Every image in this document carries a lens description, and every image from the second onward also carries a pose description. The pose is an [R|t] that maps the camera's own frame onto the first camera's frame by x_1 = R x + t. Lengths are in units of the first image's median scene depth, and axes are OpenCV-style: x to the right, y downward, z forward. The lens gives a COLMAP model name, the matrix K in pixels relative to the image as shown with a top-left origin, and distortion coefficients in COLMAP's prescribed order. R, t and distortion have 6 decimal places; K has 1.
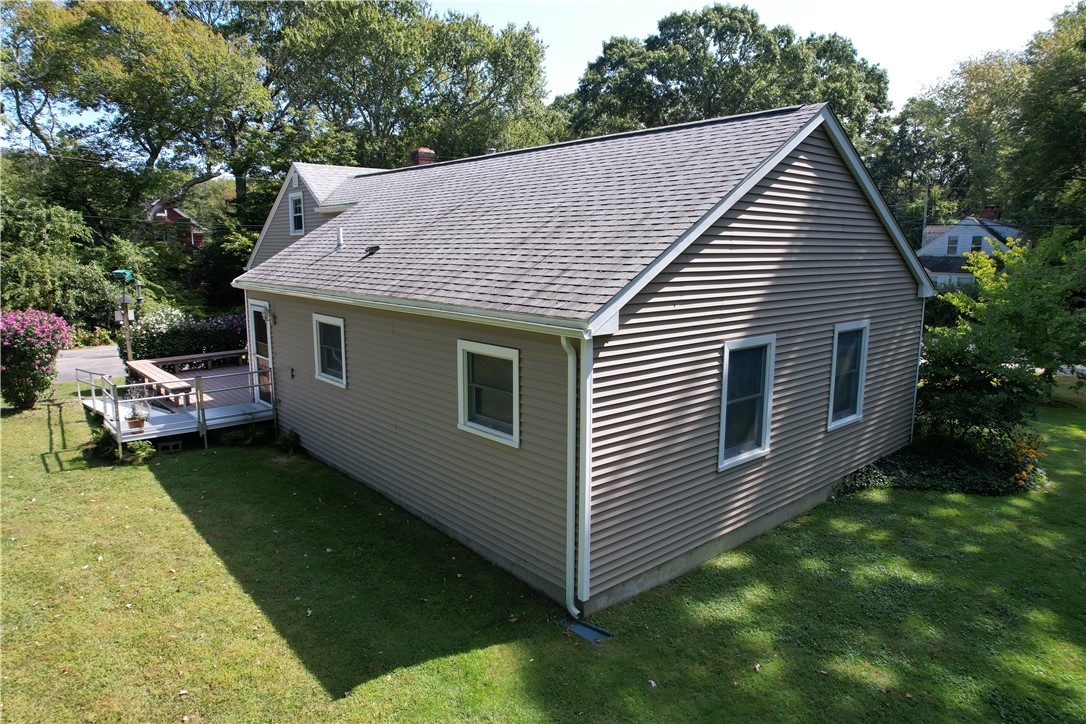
lens RADIAL K [[691.2, 0, 543.0], [0, 691.2, 362.0], [0, 0, 1]] dist [-0.072783, 0.068906]
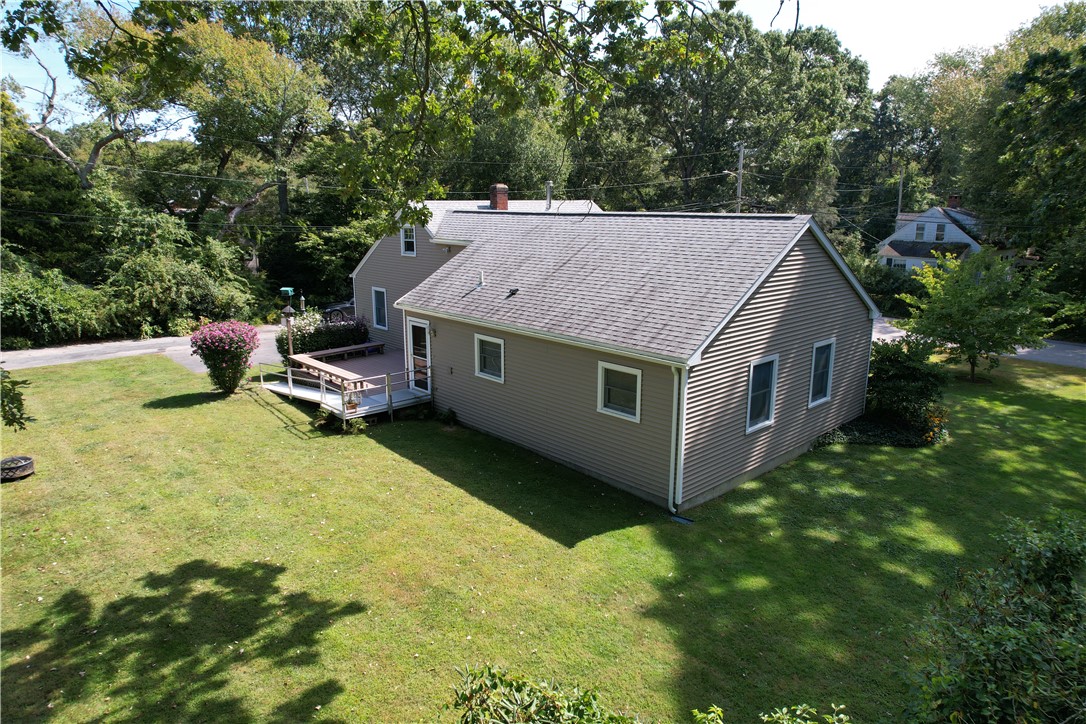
lens RADIAL K [[691.2, 0, 543.0], [0, 691.2, 362.0], [0, 0, 1]] dist [-0.072783, 0.068906]
pose [[0.999711, -0.007341, 0.022899, -0.253361], [0.006008, 0.998312, 0.057765, -0.109162], [-0.023284, -0.057611, 0.998068, -0.611029]]
